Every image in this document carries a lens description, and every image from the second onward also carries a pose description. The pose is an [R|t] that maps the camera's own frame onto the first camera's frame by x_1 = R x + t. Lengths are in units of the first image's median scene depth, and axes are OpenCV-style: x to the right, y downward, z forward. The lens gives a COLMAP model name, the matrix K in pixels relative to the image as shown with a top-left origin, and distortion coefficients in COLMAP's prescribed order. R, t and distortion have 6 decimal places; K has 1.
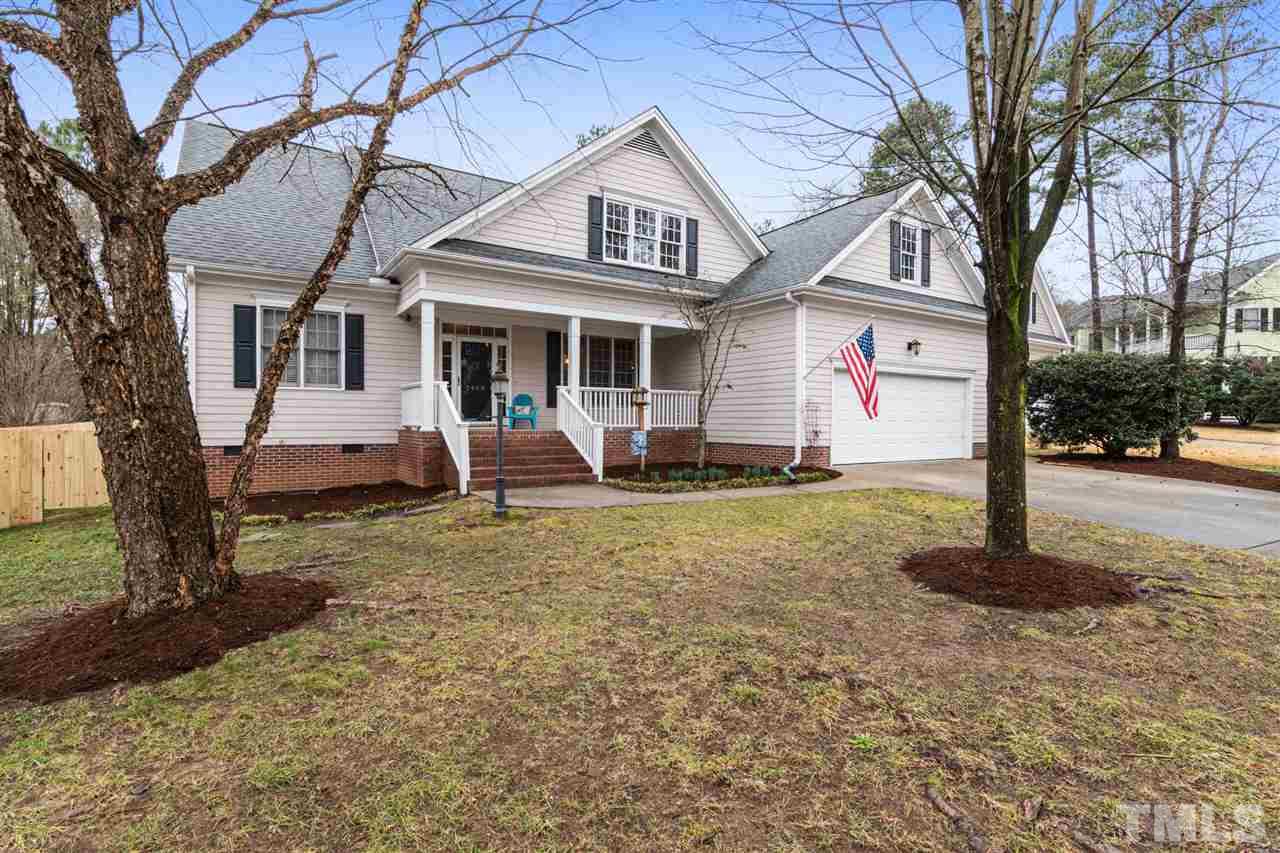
lens RADIAL K [[632.6, 0, 642.7], [0, 632.6, 418.0], [0, 0, 1]] dist [-0.011131, 0.000785]
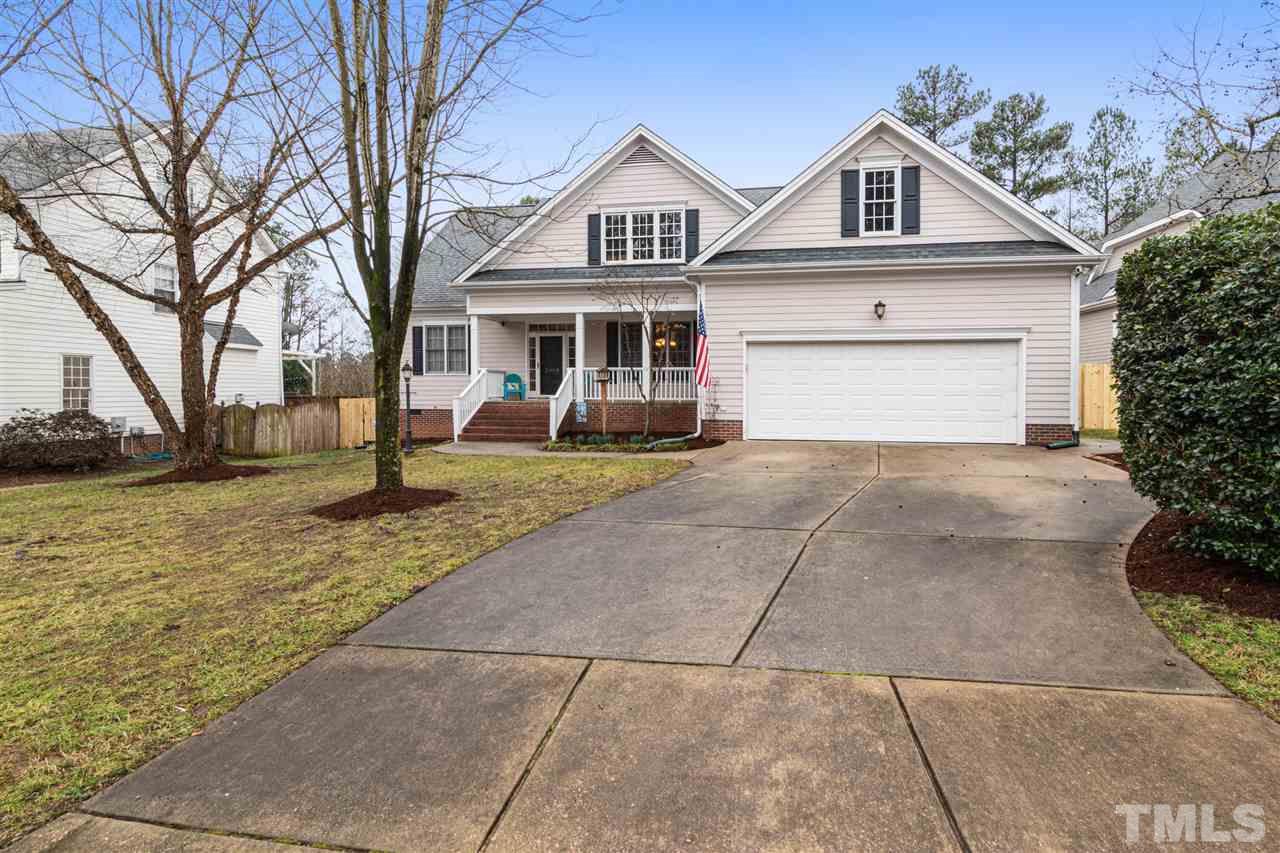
lens RADIAL K [[632.6, 0, 644.6], [0, 632.6, 400.1], [0, 0, 1]] dist [-0.011131, 0.000785]
pose [[0.724817, 0.007739, -0.688898, 0.822540], [0.005930, 0.999830, 0.017472, -0.005537], [0.688916, -0.016749, 0.724648, 0.153603]]
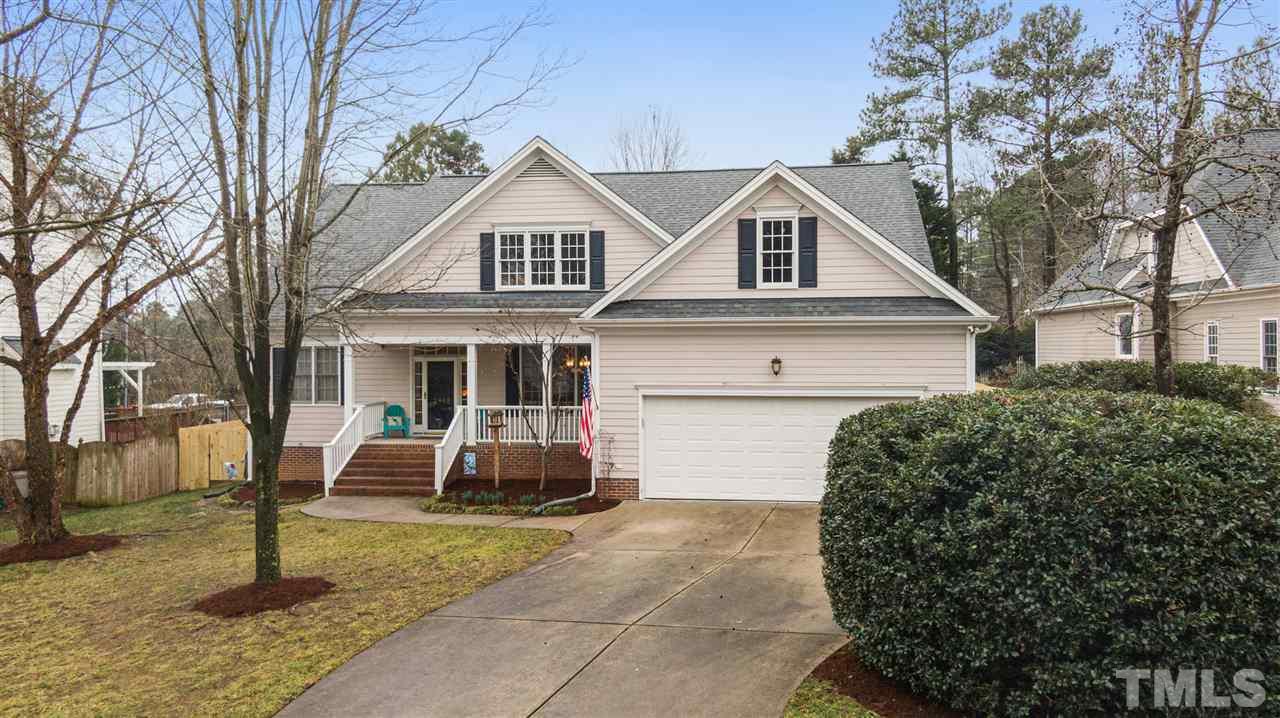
lens RADIAL K [[917.3, 0, 653.6], [0, 917.3, 345.5], [0, 0, 1]] dist [0.018079, -0.046225]
pose [[0.764112, -0.008415, -0.645029, 1.127873], [0.009469, 0.999953, -0.001829, -0.142805], [0.645015, -0.004710, 0.764156, -0.034170]]
